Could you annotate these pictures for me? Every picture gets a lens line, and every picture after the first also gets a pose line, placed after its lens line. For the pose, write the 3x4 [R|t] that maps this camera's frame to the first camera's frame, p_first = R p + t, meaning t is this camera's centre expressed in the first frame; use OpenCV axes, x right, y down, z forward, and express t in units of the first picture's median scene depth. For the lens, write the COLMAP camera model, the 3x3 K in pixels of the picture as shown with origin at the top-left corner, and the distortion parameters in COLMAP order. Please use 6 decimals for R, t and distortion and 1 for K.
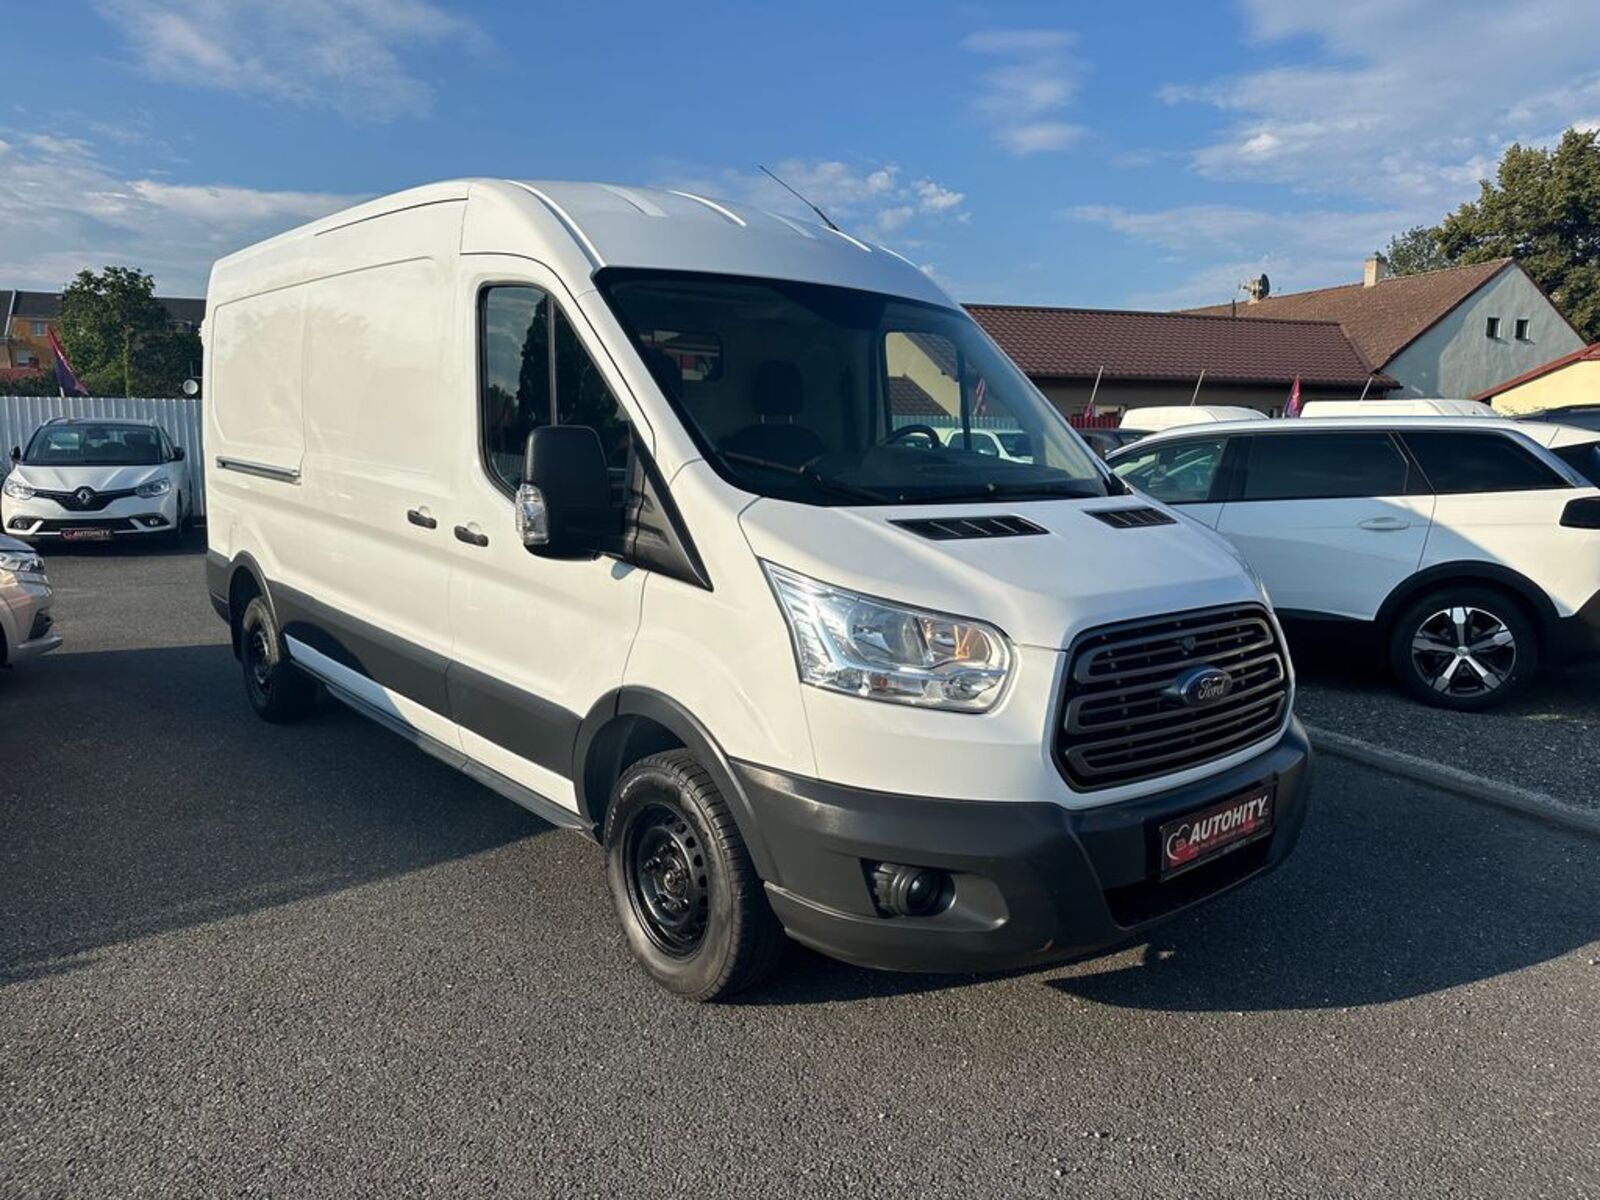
lens RADIAL K [[1088.7, 0, 797.3], [0, 1088.7, 577.2], [0, 0, 1]] dist [0.181244, -0.354326]
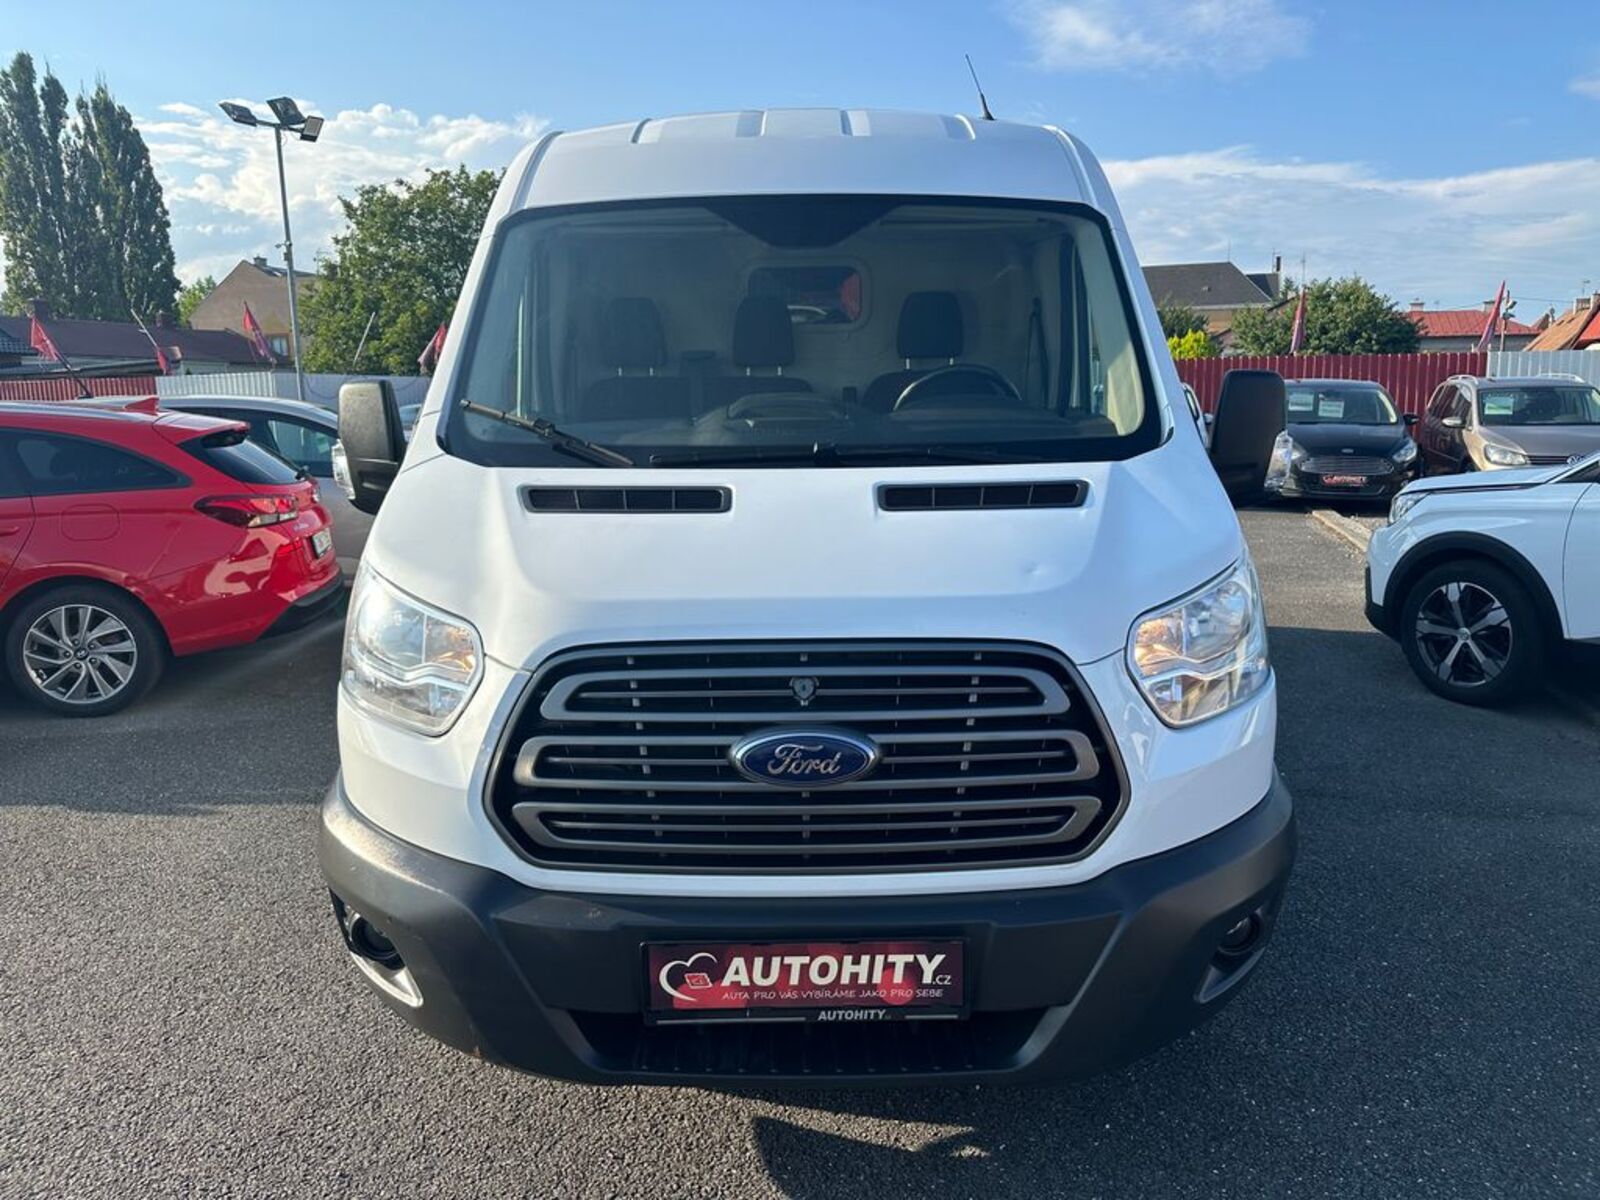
lens RADIAL K [[1088.7, 0, 797.3], [0, 1088.7, 577.2], [0, 0, 1]] dist [0.181244, -0.354326]
pose [[0.768738, 0.085376, -0.633839, 0.783127], [-0.060271, 0.996310, 0.061101, -0.047189], [0.636717, -0.008768, 0.771048, 0.513545]]
